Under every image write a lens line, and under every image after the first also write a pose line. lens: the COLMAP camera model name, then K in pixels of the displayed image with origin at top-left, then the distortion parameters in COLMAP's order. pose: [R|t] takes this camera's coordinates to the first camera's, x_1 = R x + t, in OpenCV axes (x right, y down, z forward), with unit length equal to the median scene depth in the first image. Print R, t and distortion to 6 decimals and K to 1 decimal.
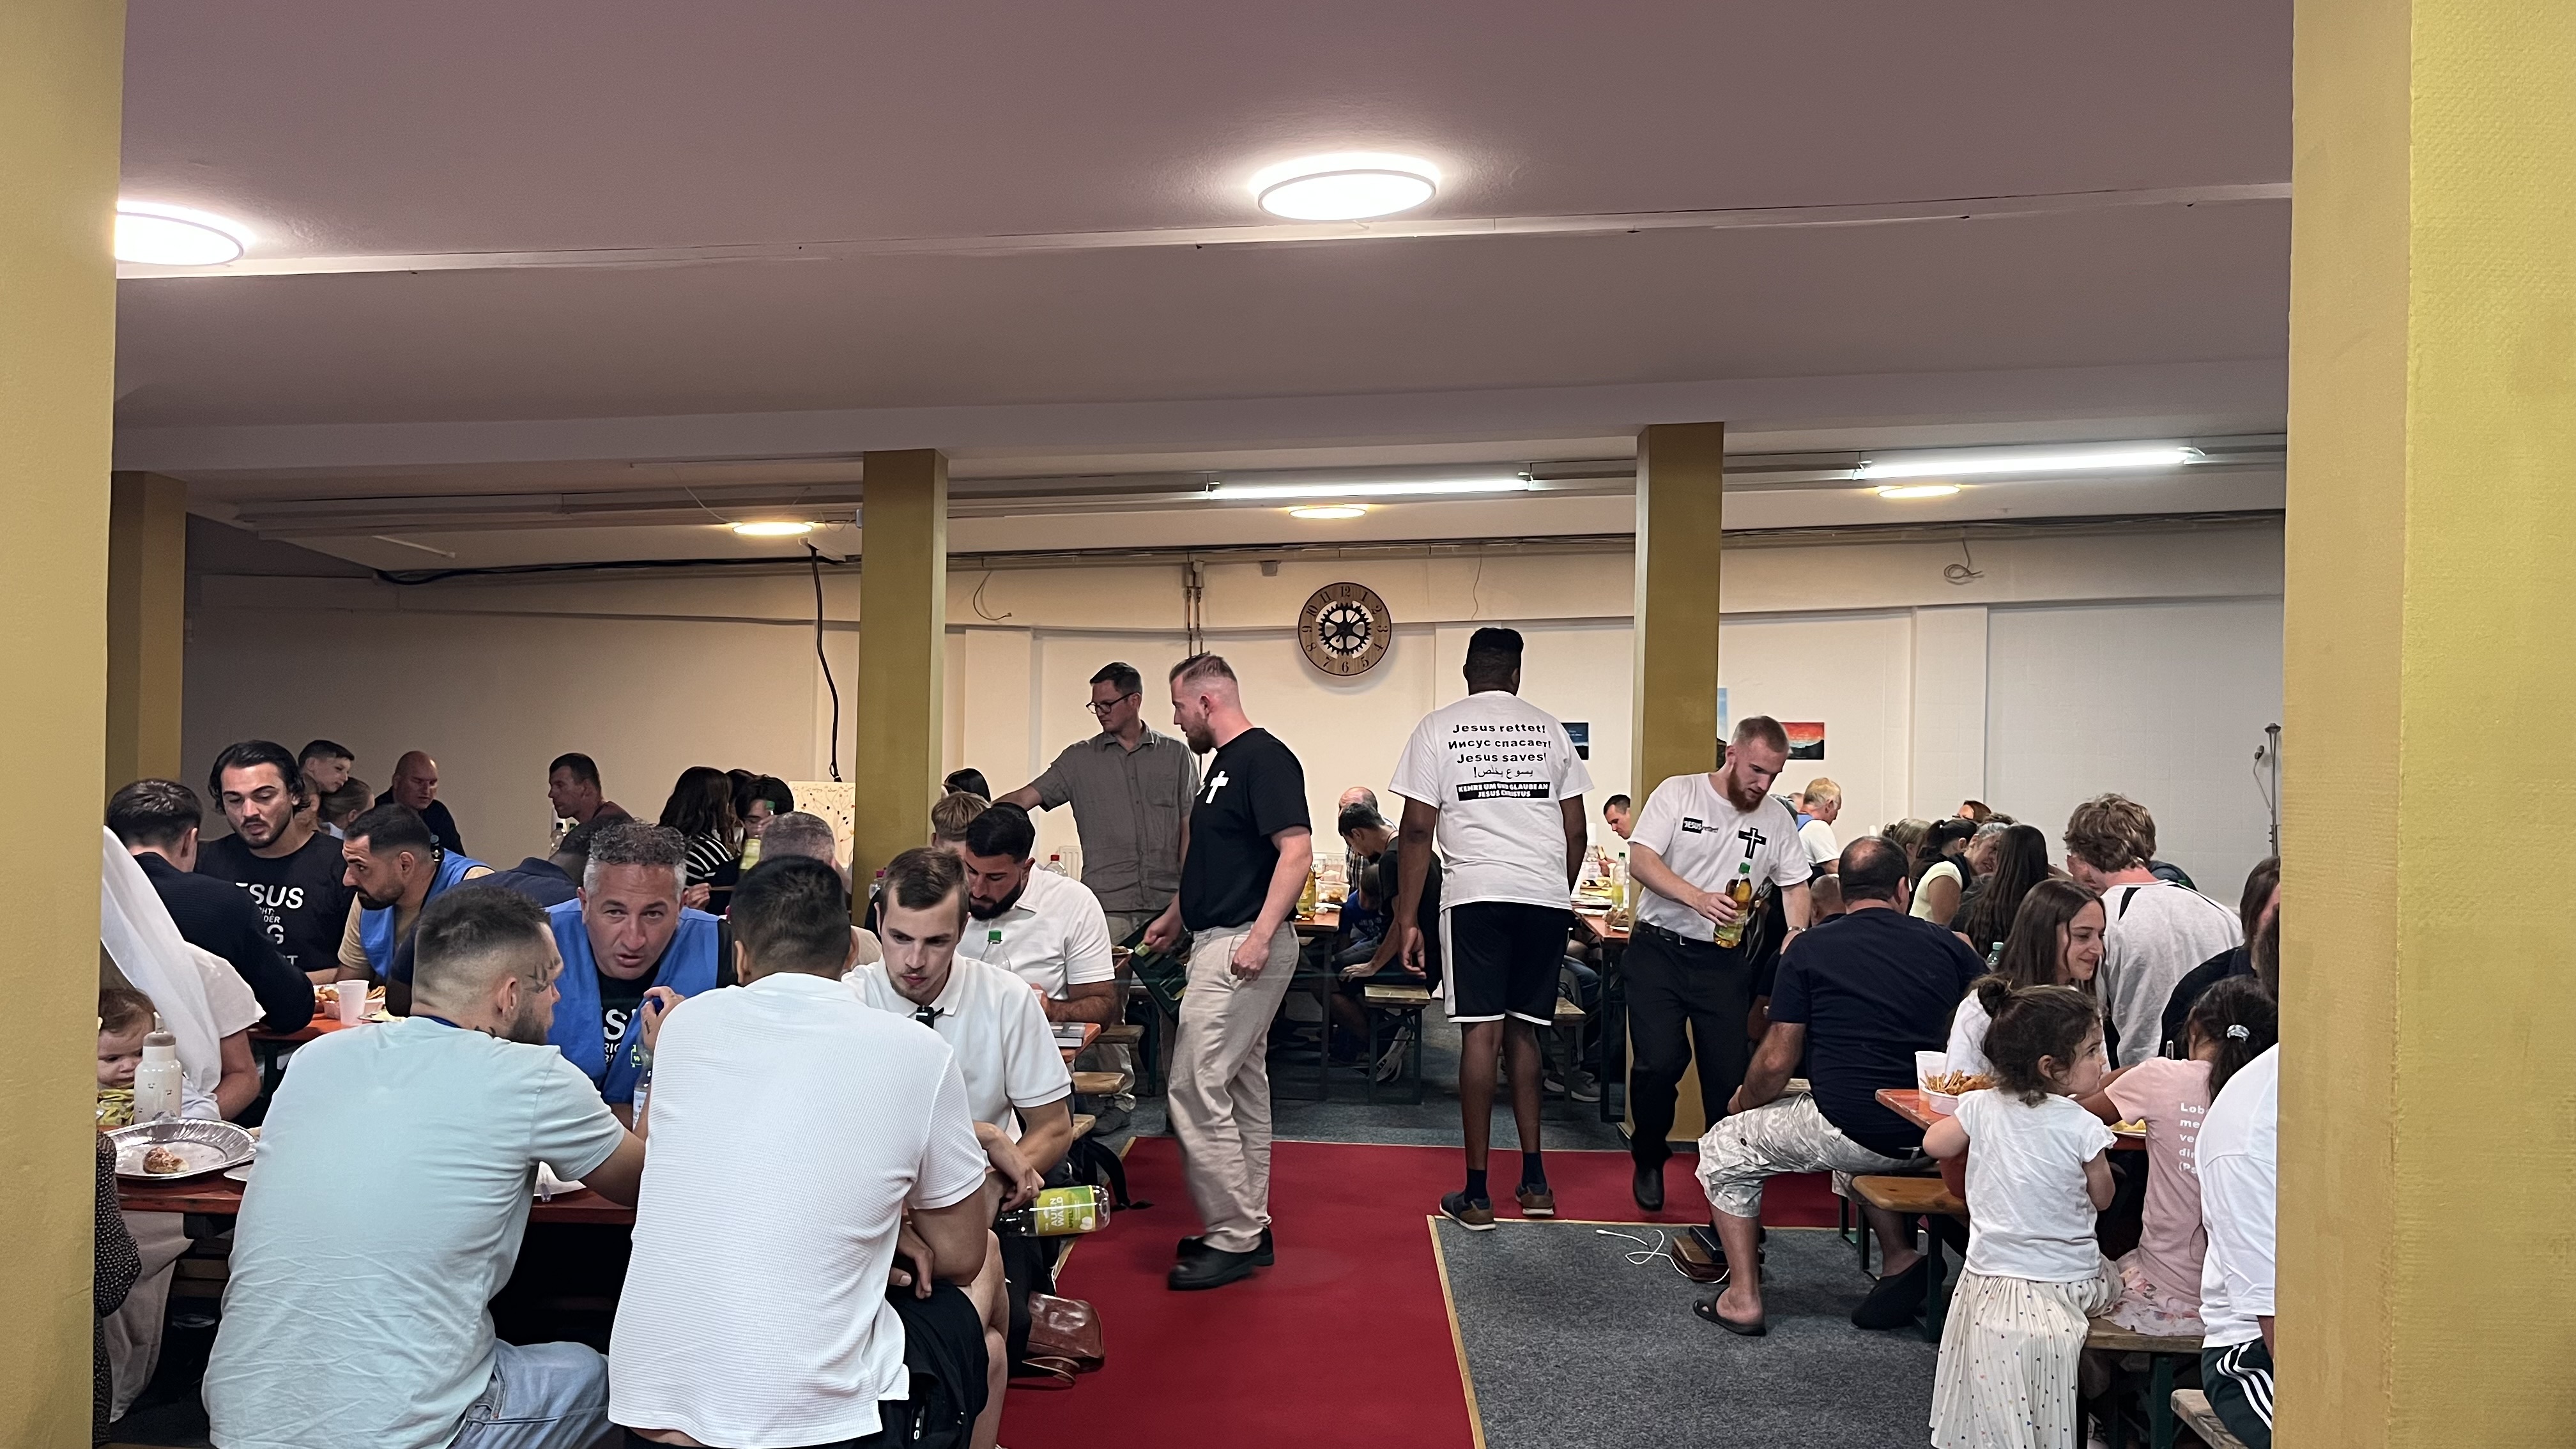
lens RADIAL K [[1941.2, 0, 1301.3], [0, 1941.2, 730.1], [0, 0, 1]] dist [0.049451, -0.062216]
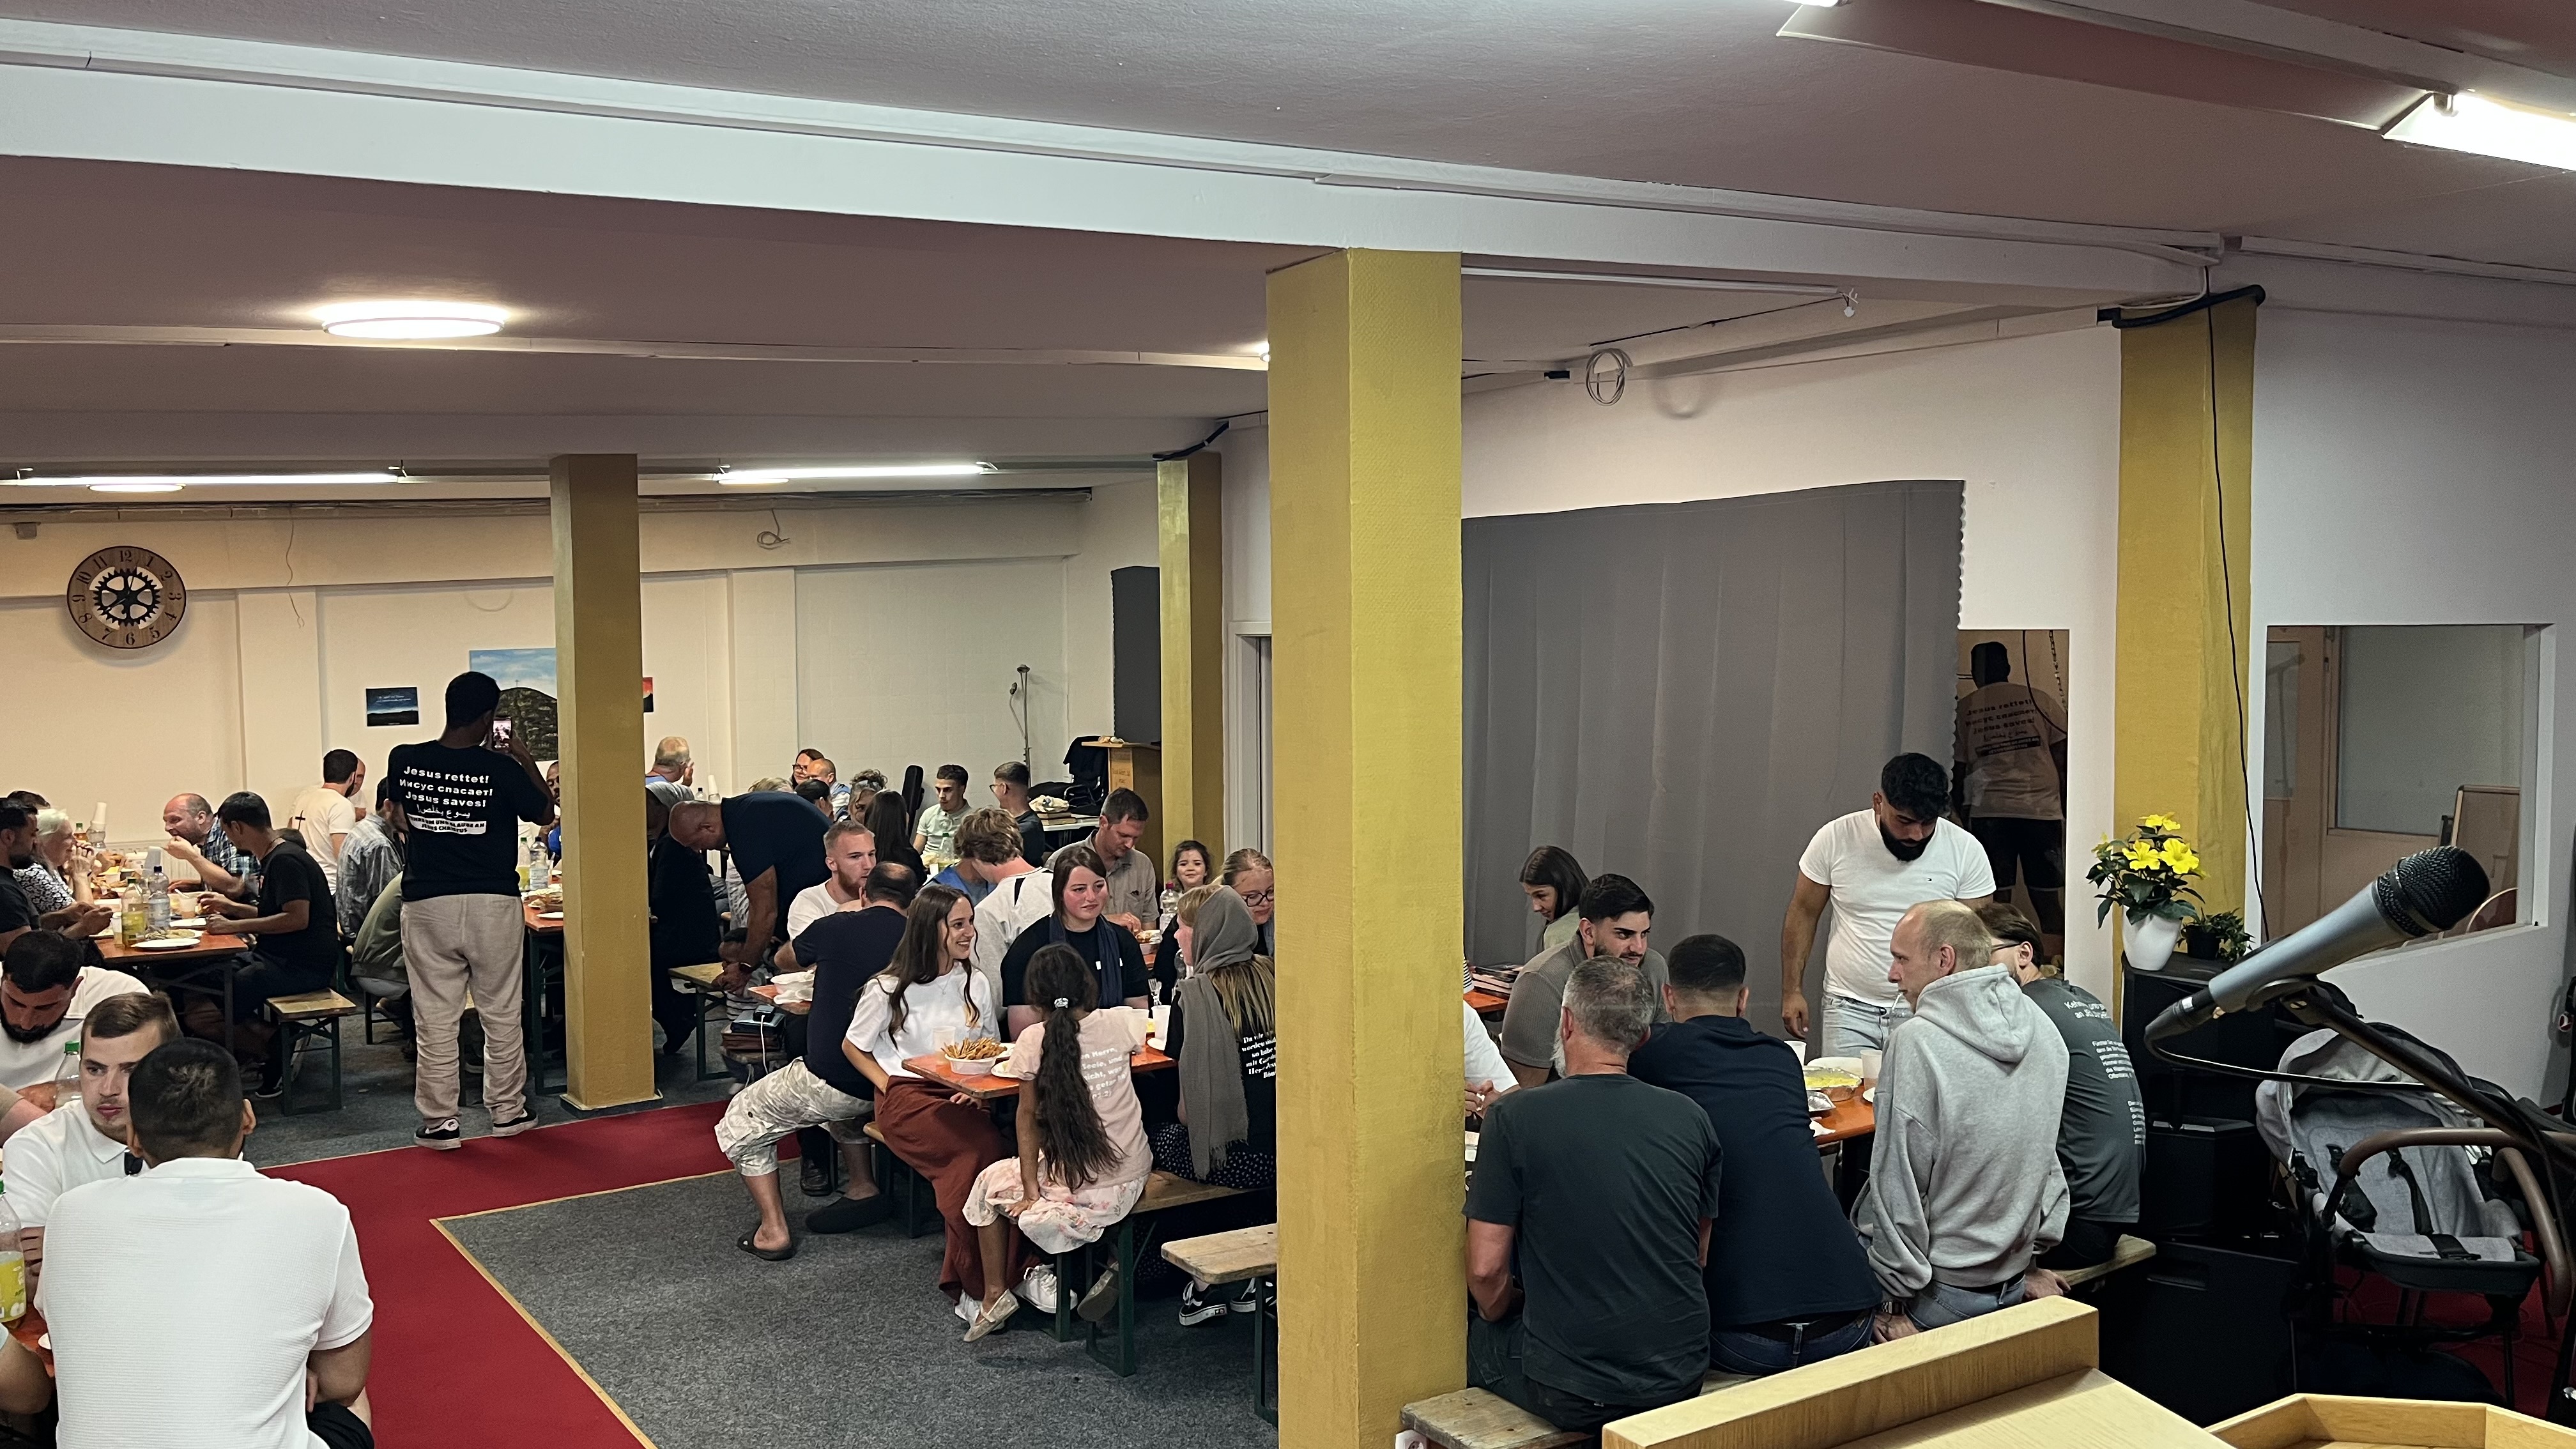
lens RADIAL K [[1941.2, 0, 1308.5], [0, 1941.2, 744.1], [0, 0, 1]] dist [0.049451, -0.062216]
pose [[0.787183, -0.065003, 0.613284, -0.110866], [0.016252, 0.996271, 0.084736, -0.052743], [-0.616505, -0.056736, 0.785304, -0.070978]]
